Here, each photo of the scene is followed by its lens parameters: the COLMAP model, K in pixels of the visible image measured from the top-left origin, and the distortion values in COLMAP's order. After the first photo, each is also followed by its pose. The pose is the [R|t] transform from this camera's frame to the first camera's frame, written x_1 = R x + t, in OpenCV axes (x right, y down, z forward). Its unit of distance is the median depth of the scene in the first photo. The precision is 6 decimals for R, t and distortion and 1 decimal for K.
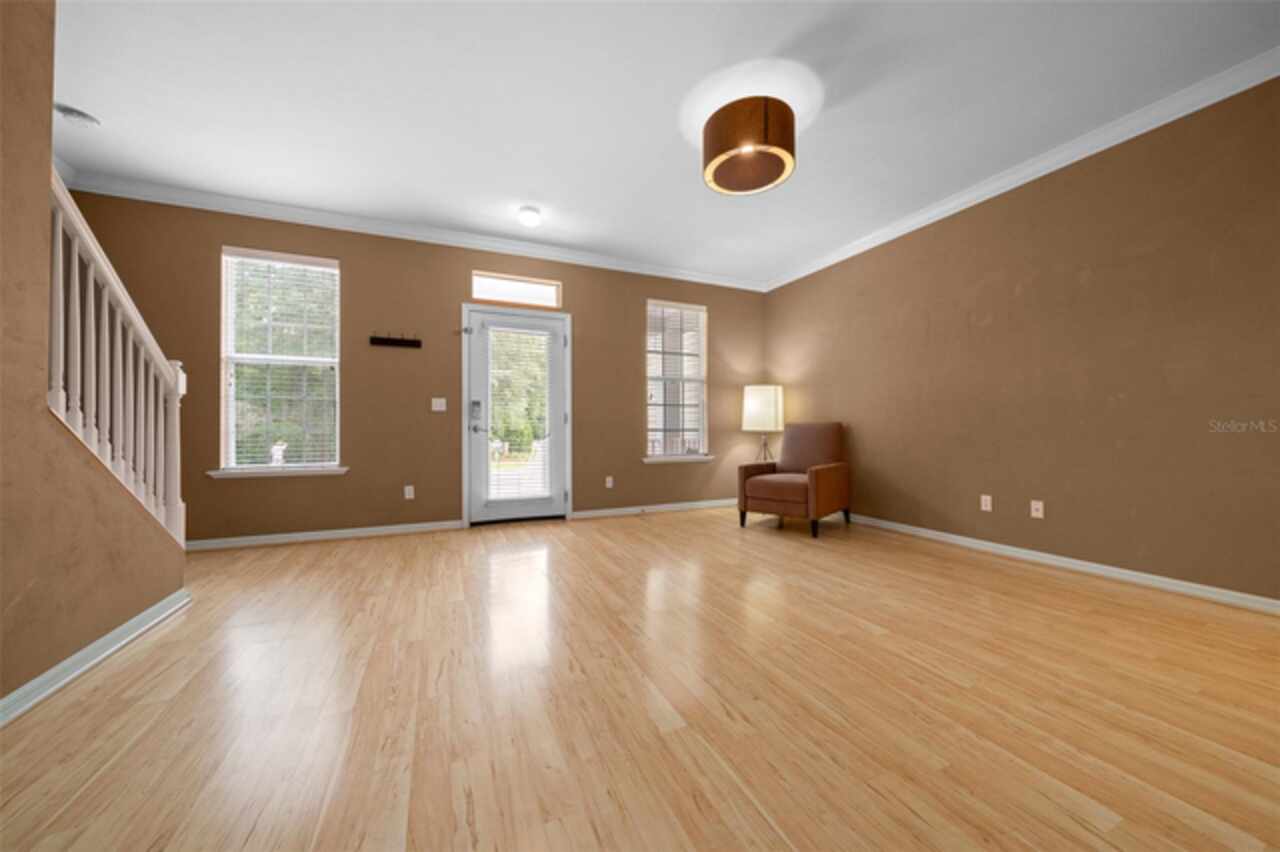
lens RADIAL K [[445.4, 0, 637.2], [0, 445.4, 427.0], [0, 0, 1]] dist [-0.007182, 0.000006]
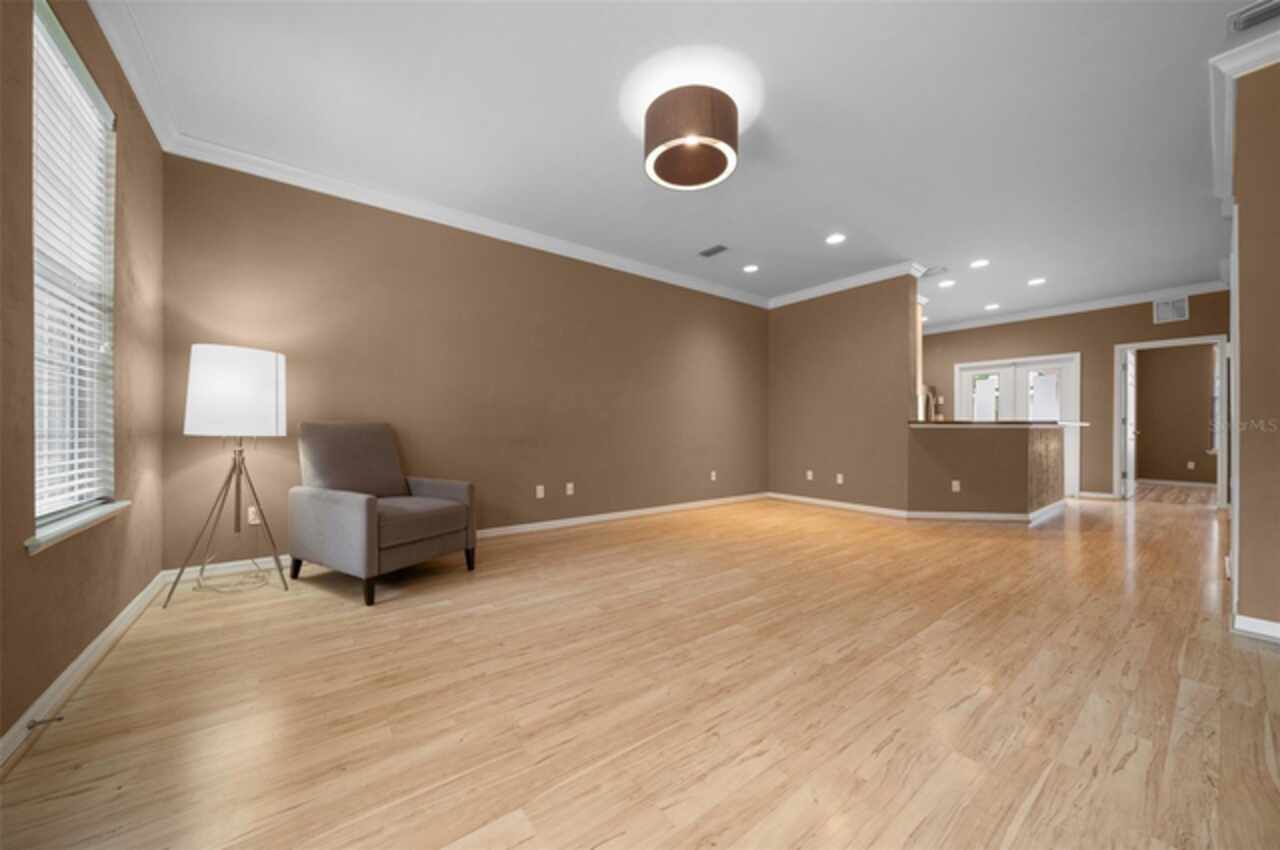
lens RADIAL K [[445.4, 0, 640.1], [0, 445.4, 429.8], [0, 0, 1]] dist [-0.007182, 0.000006]
pose [[-0.227088, 0.001444, 0.973873, -0.410186], [-0.009877, 0.999944, -0.003785, -0.000906], [-0.973824, -0.010478, -0.227061, 0.824300]]
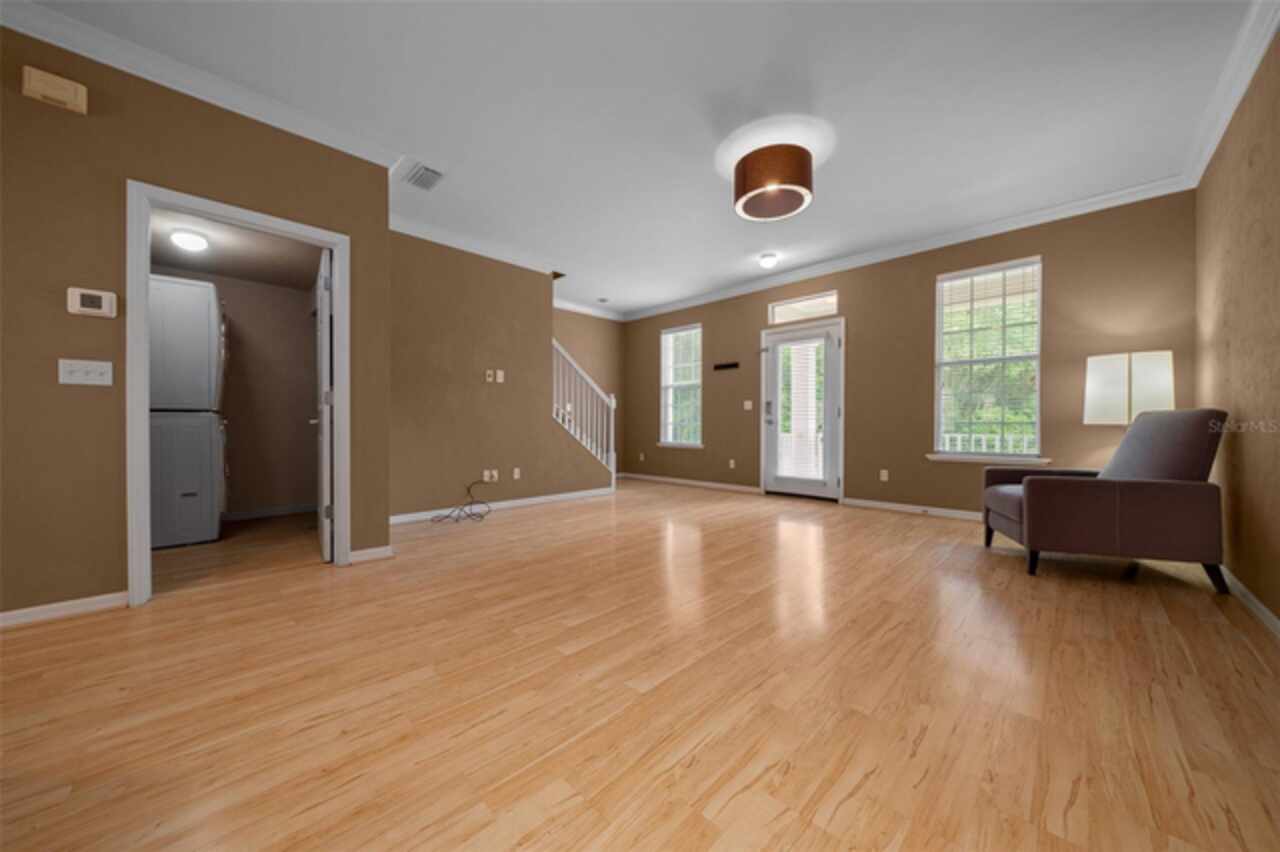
lens RADIAL K [[445.4, 0, 643.0], [0, 445.4, 428.7], [0, 0, 1]] dist [-0.007182, 0.000006]
pose [[0.370615, 0.013354, -0.928690, 0.765159], [0.004178, 0.999863, 0.016045, 0.001008], [0.928777, -0.009827, 0.370509, 0.149485]]
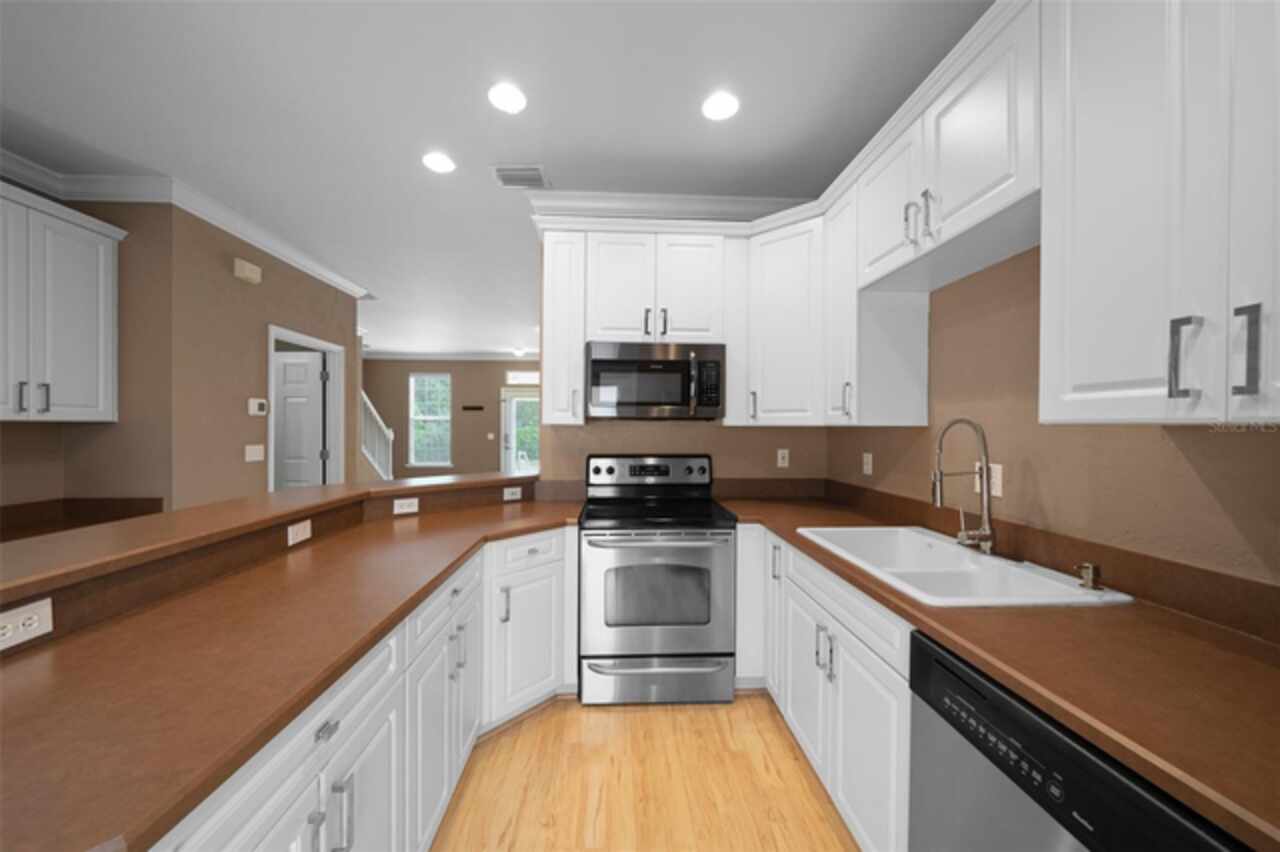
lens RADIAL K [[445.4, 0, 639.9], [0, 445.4, 428.3], [0, 0, 1]] dist [-0.007182, 0.000006]
pose [[0.938088, 0.008588, -0.346291, 0.960986], [-0.005663, 0.999939, 0.009458, -0.112678], [0.346351, -0.006911, 0.938079, -0.752177]]
